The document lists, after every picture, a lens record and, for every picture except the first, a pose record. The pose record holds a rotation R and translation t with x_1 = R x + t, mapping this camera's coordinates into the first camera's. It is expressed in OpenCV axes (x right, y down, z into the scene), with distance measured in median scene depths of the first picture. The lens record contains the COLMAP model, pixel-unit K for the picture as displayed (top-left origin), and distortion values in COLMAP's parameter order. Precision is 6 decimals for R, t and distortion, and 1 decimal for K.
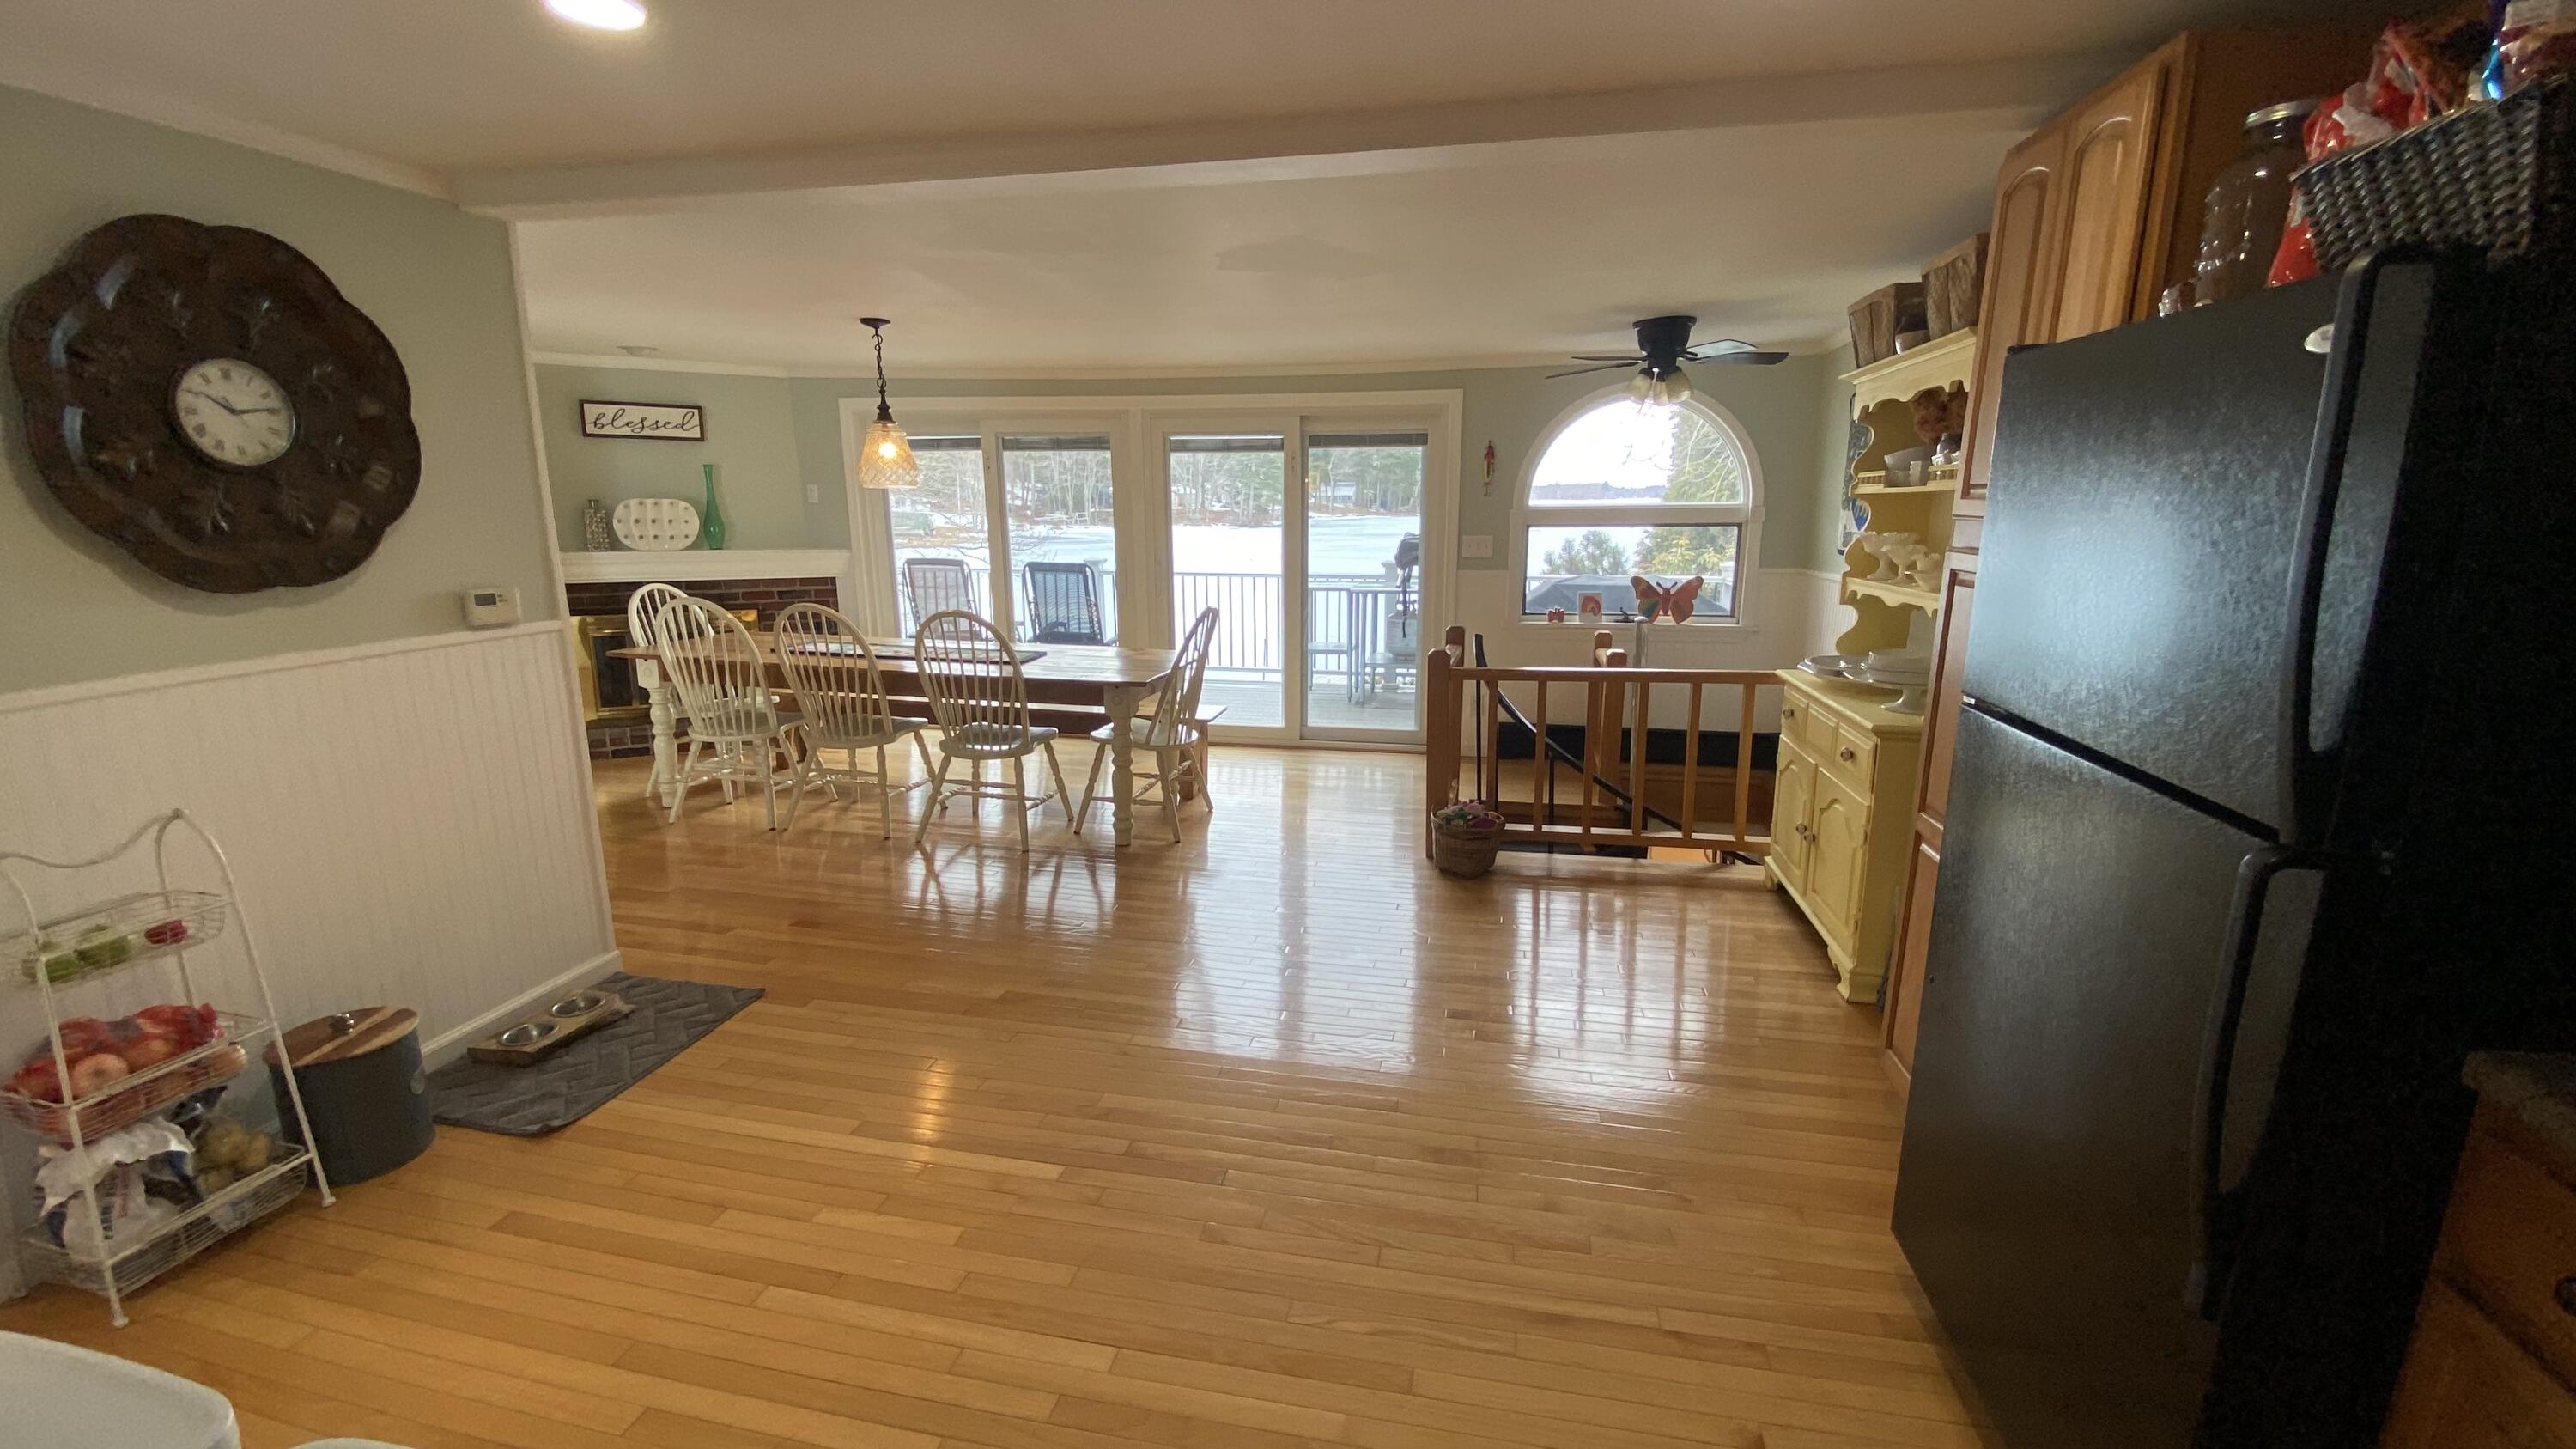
lens RADIAL K [[1046.8, 0, 1283.8], [0, 1046.8, 715.6], [0, 0, 1]] dist [0.026678, -0.025935]
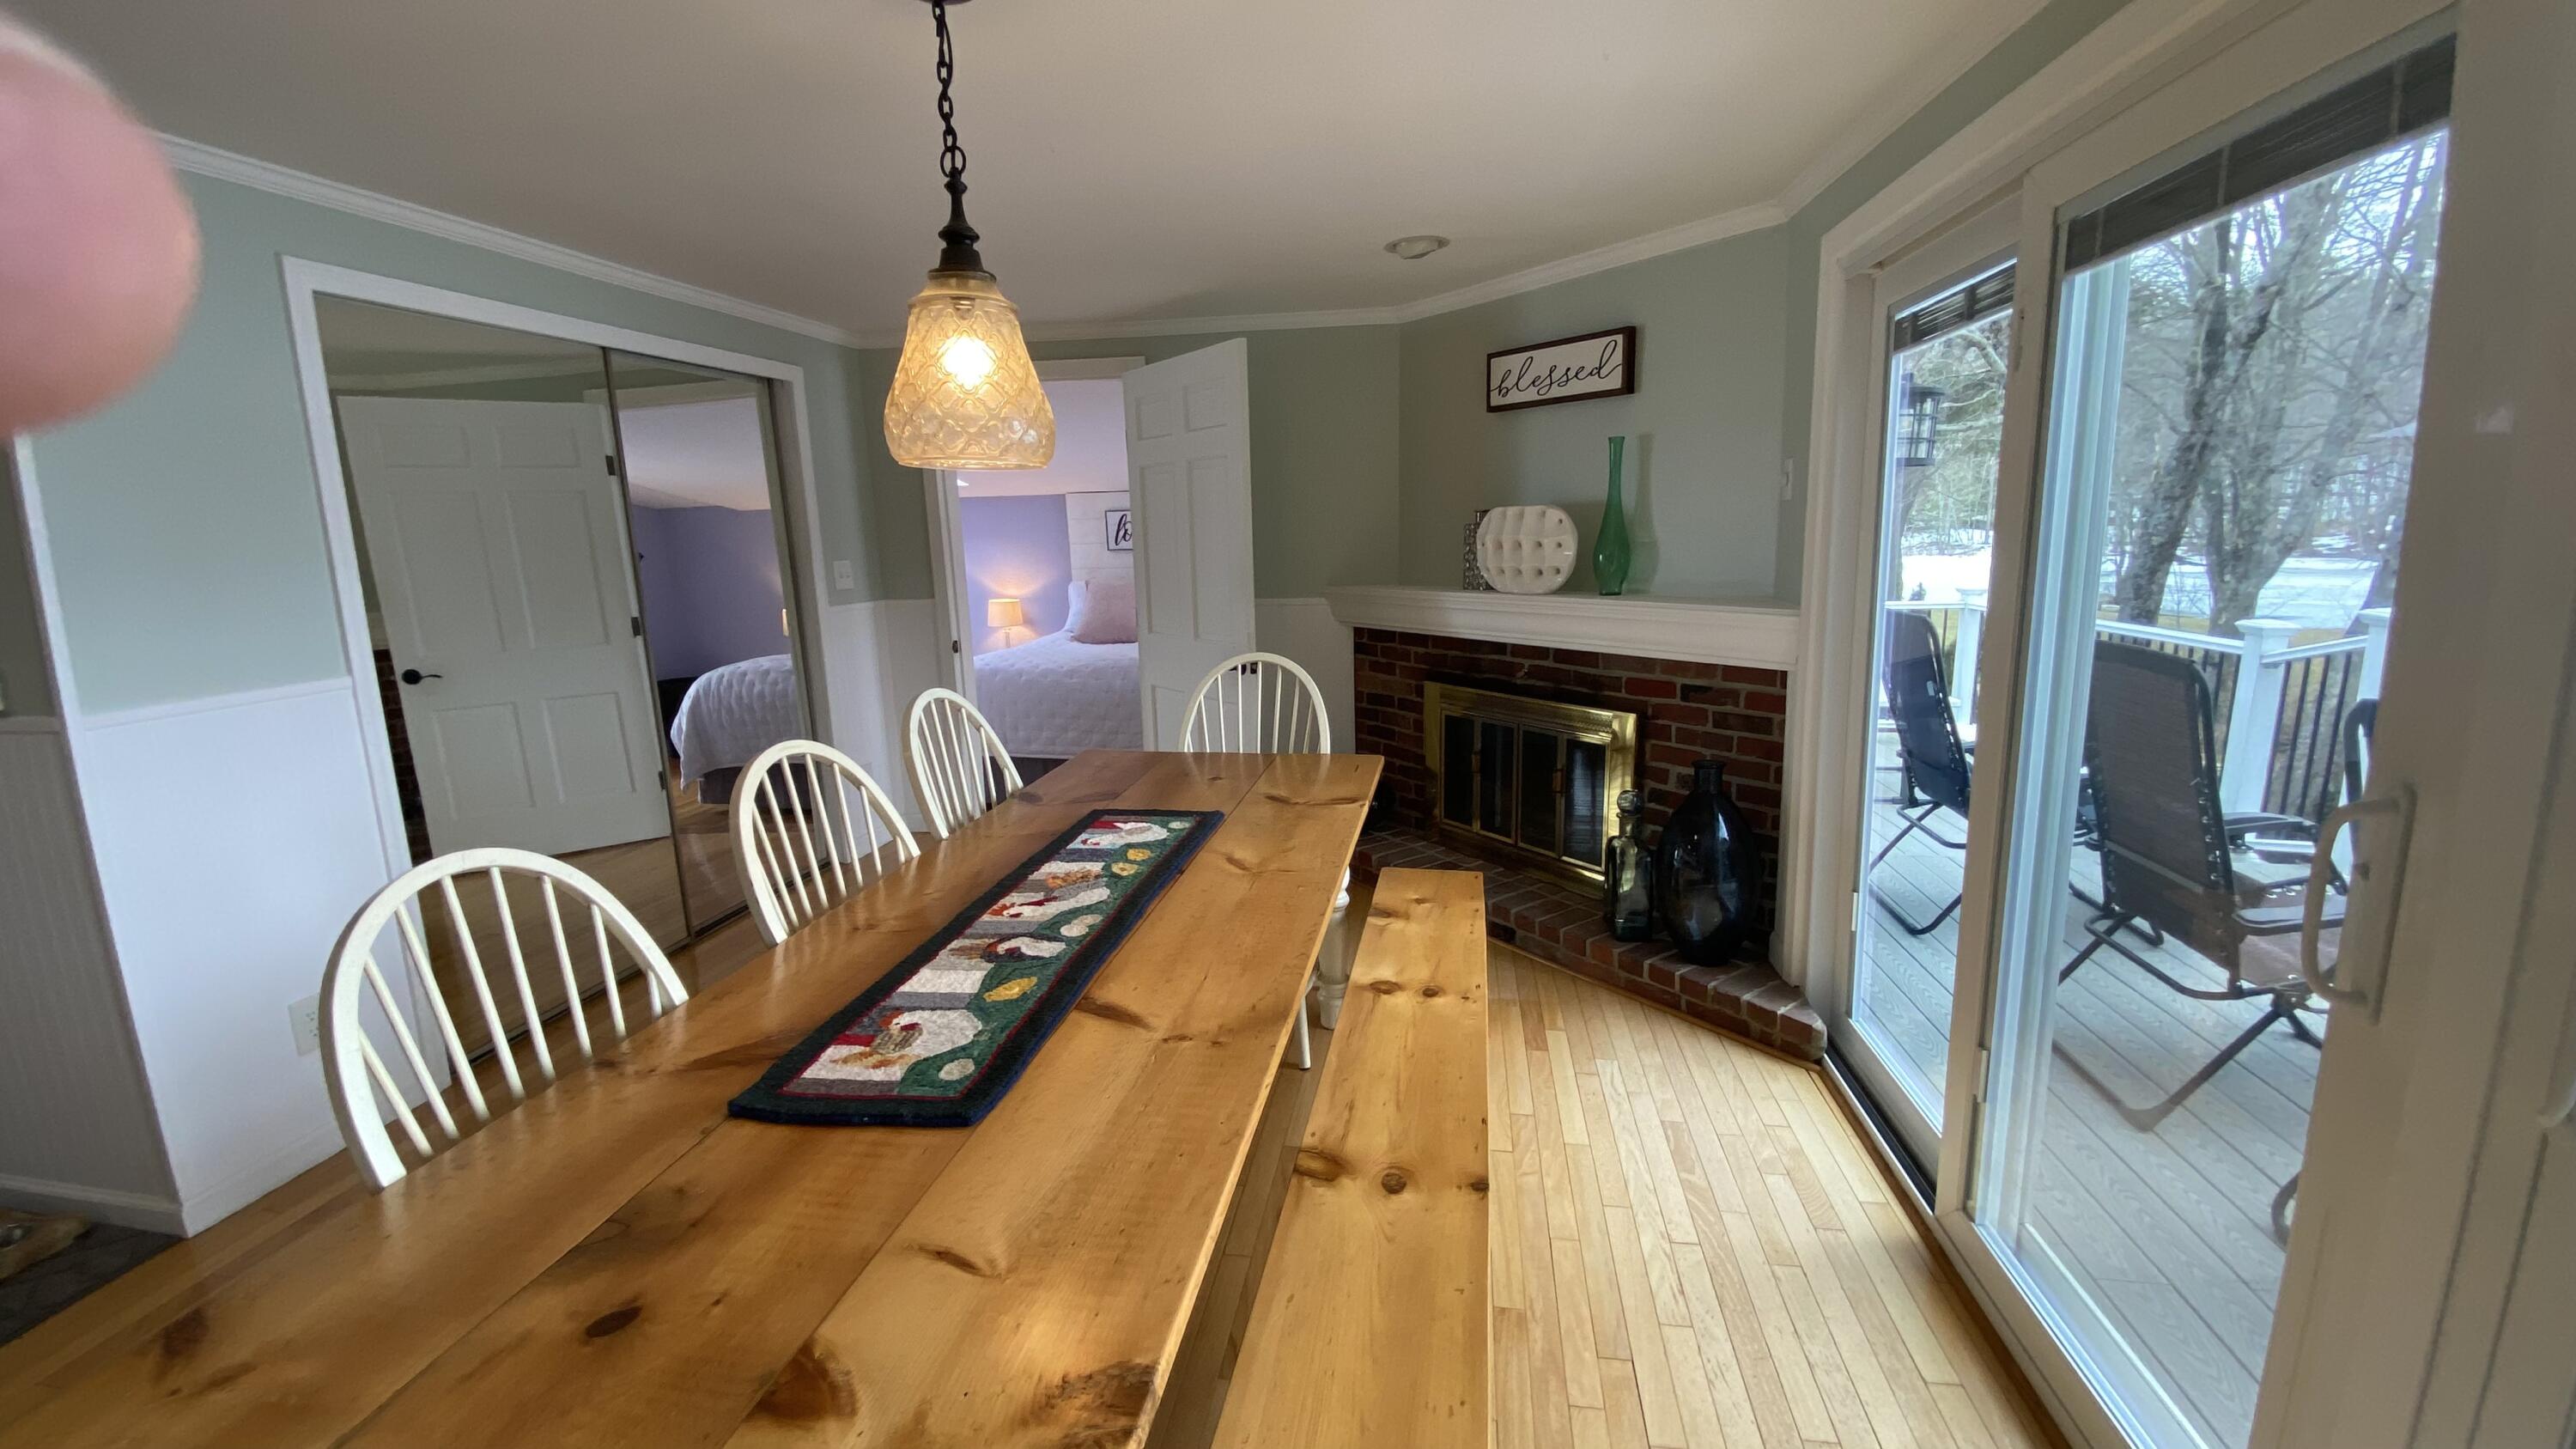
lens RADIAL K [[1034.4, 0, 1293.0], [0, 1034.4, 726.0], [0, 0, 1]] dist [0.069225, -0.048576]
pose [[0.052215, 0.181631, -0.981979, -0.007496], [-0.170889, 0.970442, 0.170411, -0.158337], [0.983906, 0.158912, 0.081710, 0.817995]]
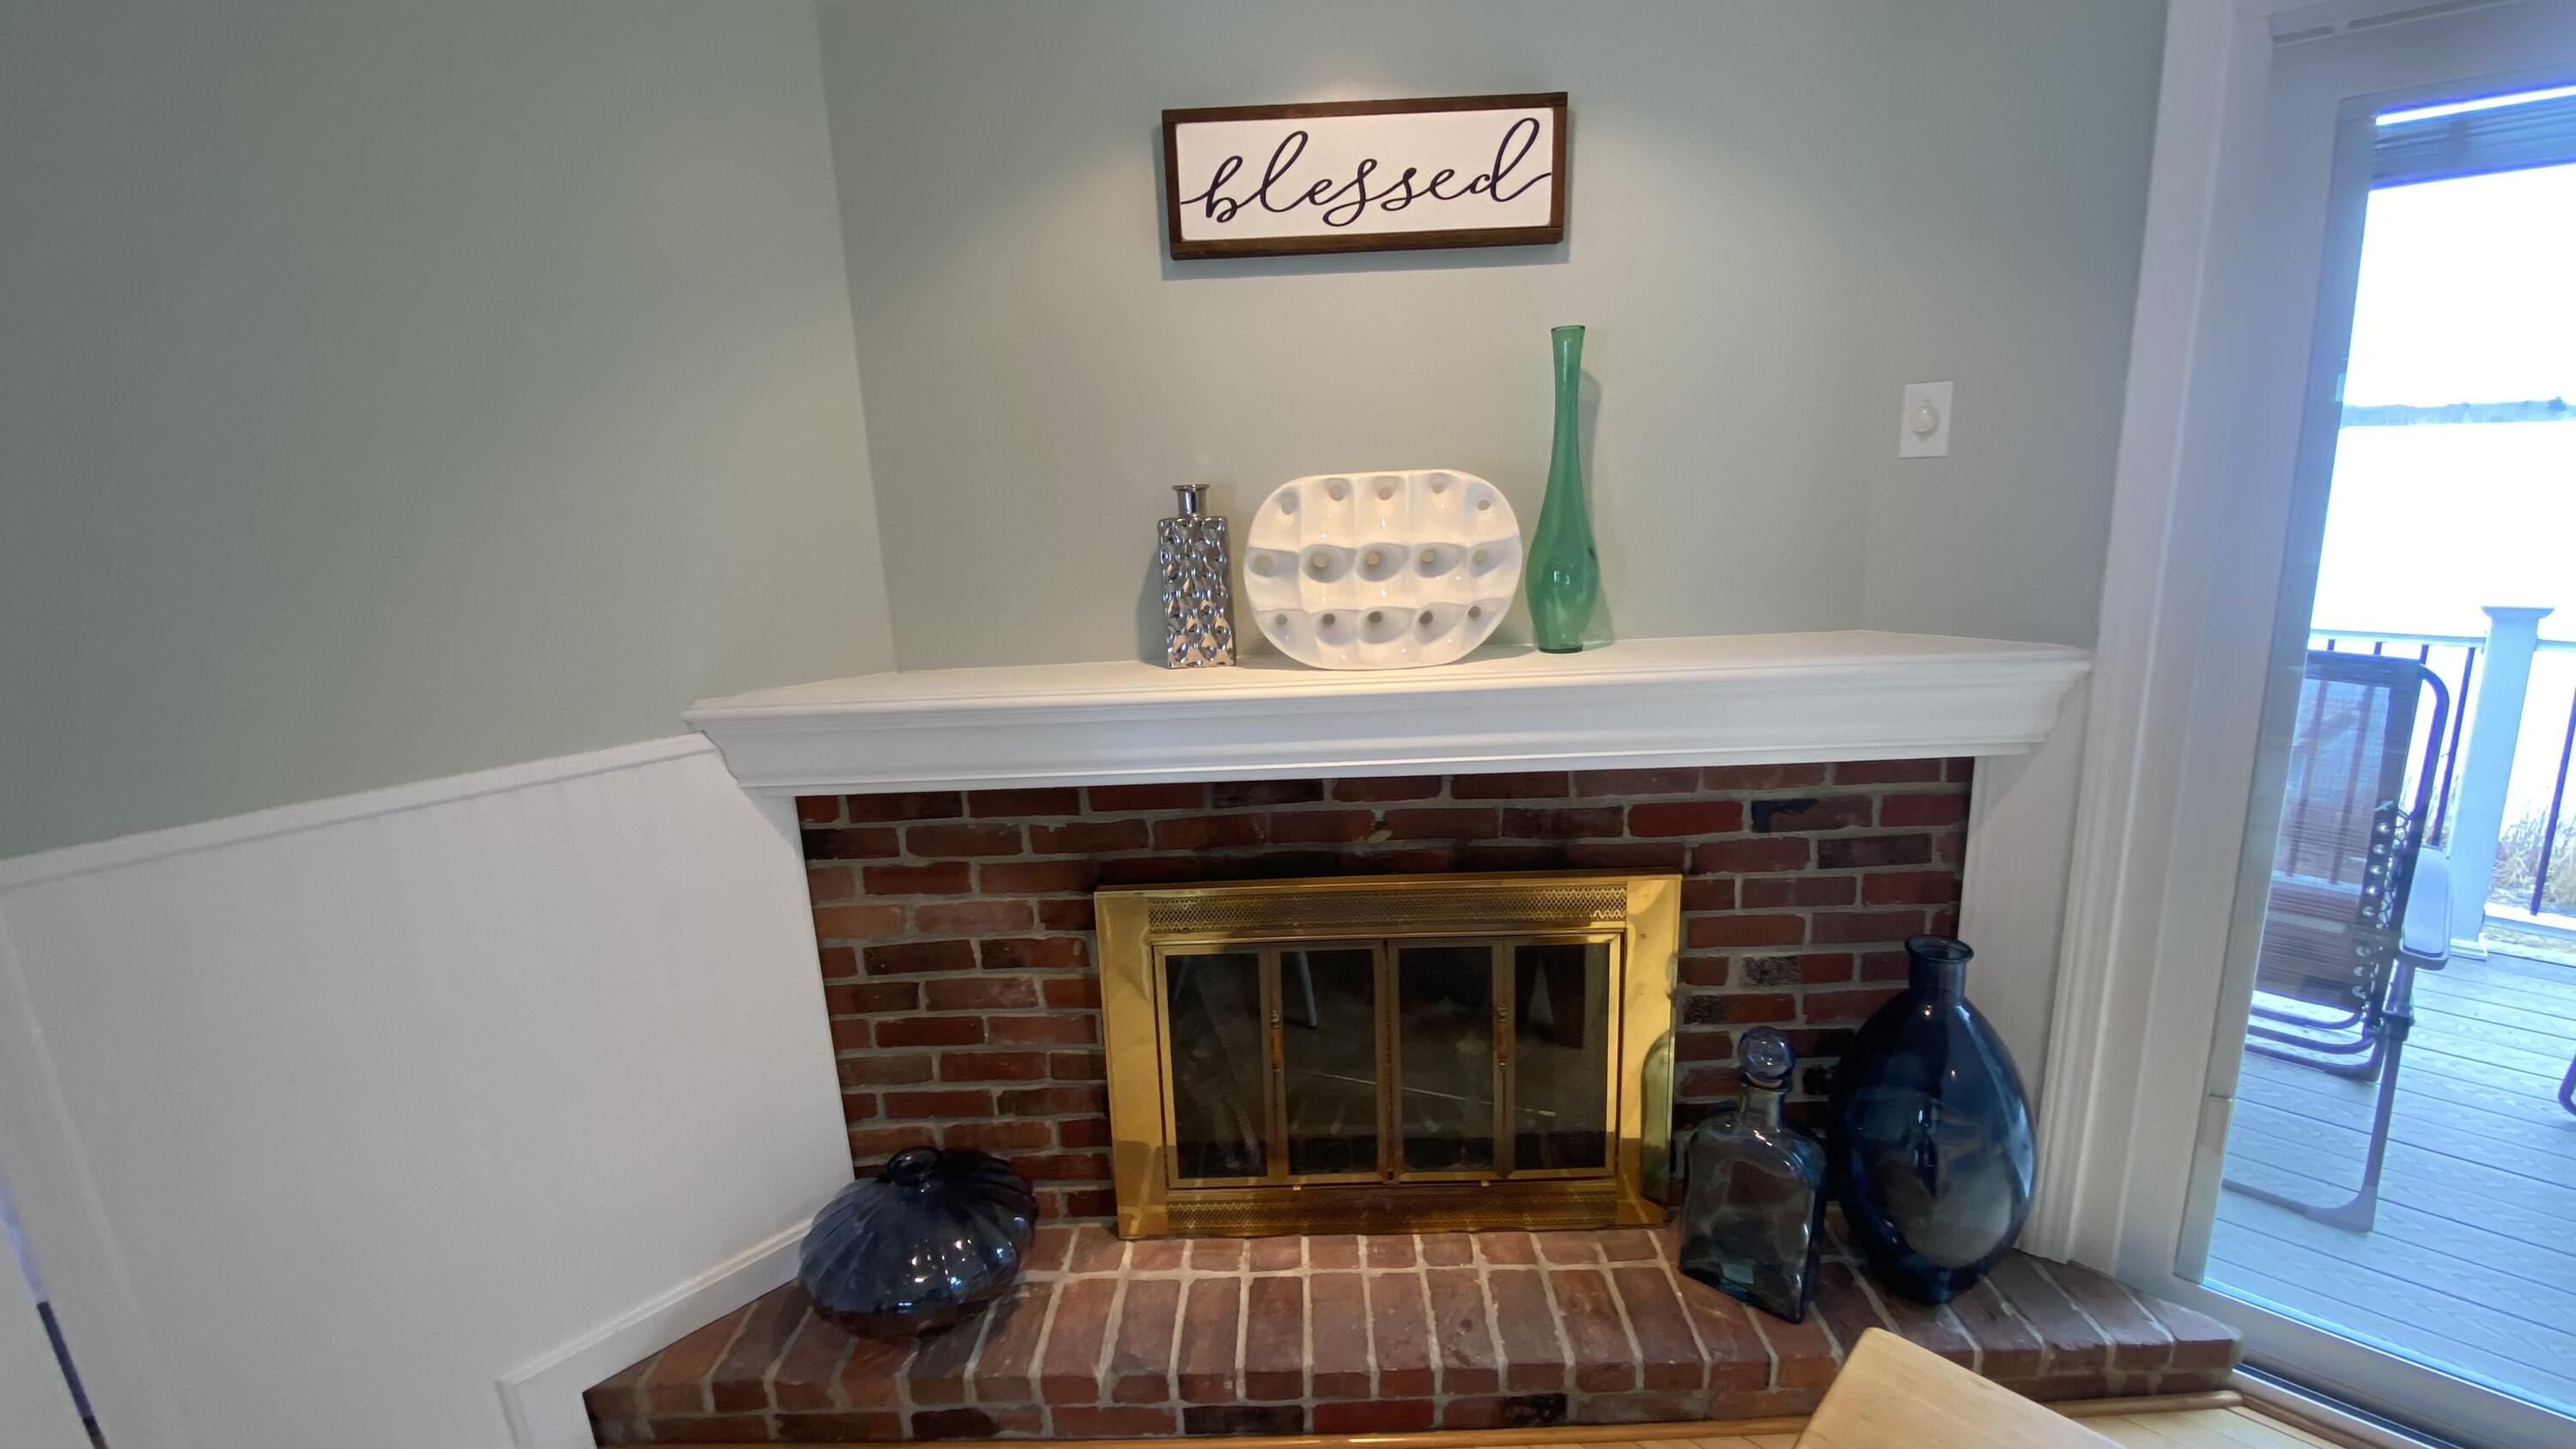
lens RADIAL K [[1049.9, 0, 1288.0], [0, 1049.9, 724.5], [0, 0, 1]] dist [0.071650, -0.062923]
pose [[0.836878, 0.078754, -0.541695, -0.455683], [-0.060284, 0.996837, 0.051790, -0.151016], [0.544060, -0.010687, 0.838978, 0.743404]]
